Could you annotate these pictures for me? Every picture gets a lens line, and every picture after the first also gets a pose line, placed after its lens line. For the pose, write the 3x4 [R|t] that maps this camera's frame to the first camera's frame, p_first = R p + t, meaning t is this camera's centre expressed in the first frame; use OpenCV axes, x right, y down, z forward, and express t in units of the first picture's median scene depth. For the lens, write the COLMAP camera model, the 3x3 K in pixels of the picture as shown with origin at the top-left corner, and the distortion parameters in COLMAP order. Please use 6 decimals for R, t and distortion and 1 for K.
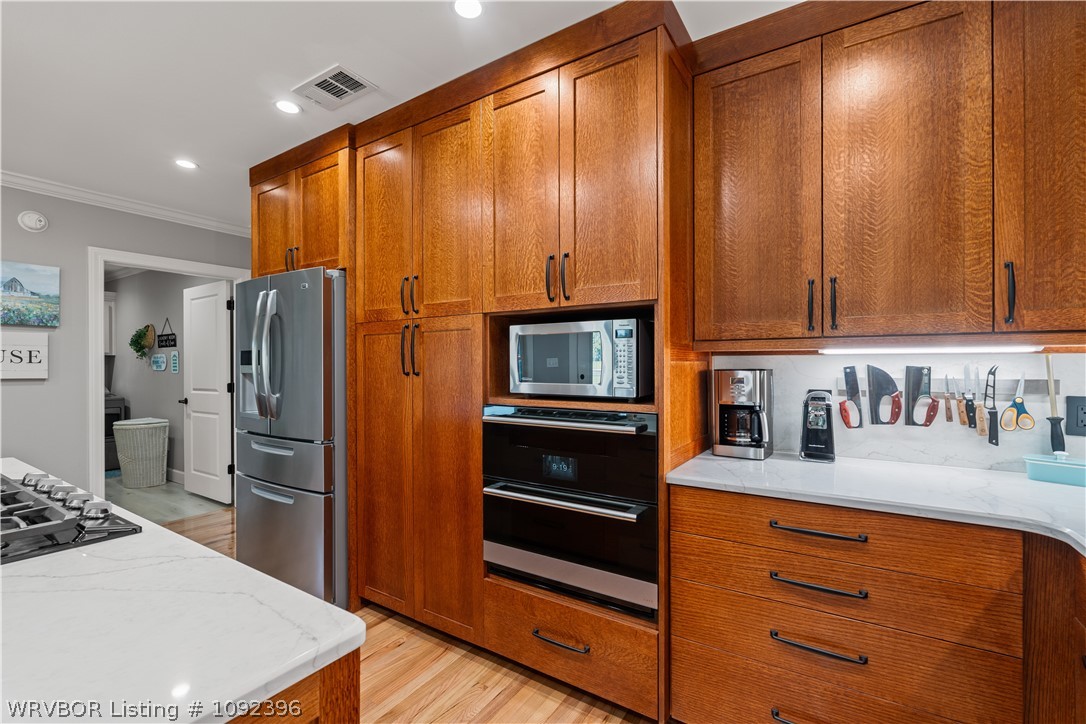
lens RADIAL K [[479.3, 0, 539.5], [0, 479.3, 362.4], [0, 0, 1]] dist [-0.004341, -0.000240]
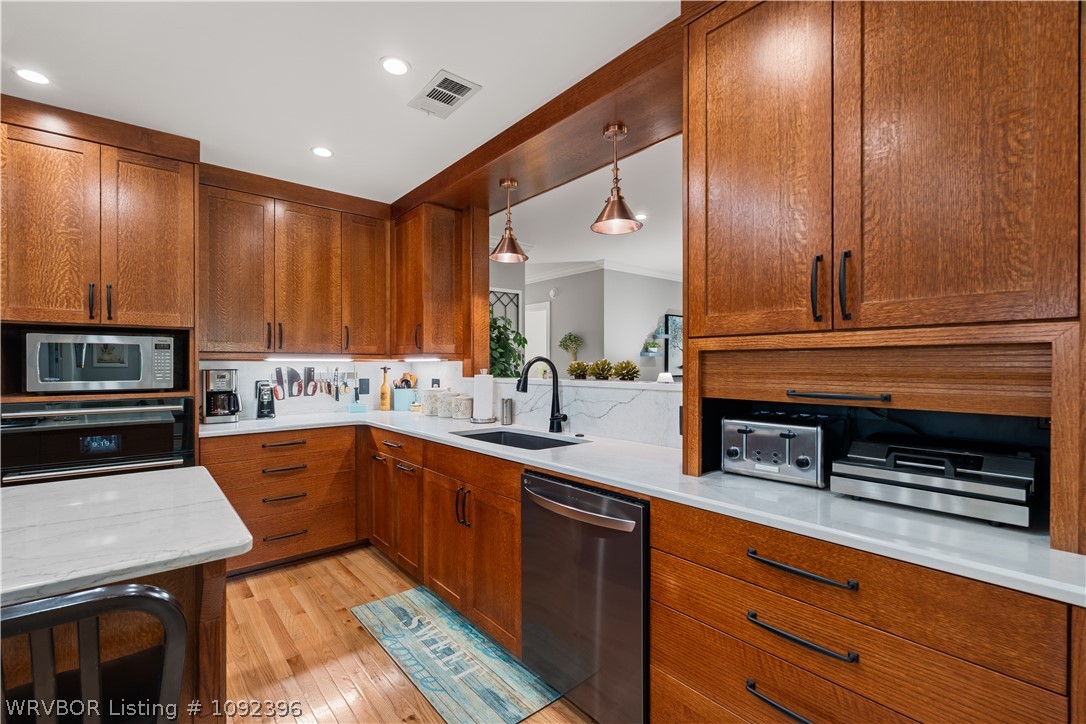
lens RADIAL K [[479.3, 0, 541.4], [0, 479.3, 365.9], [0, 0, 1]] dist [-0.004341, -0.000240]
pose [[0.297001, -0.000100, 0.954877, -0.930243], [0.001353, 0.999999, -0.000316, 0.003855], [-0.954876, 0.001386, 0.297001, -0.610302]]
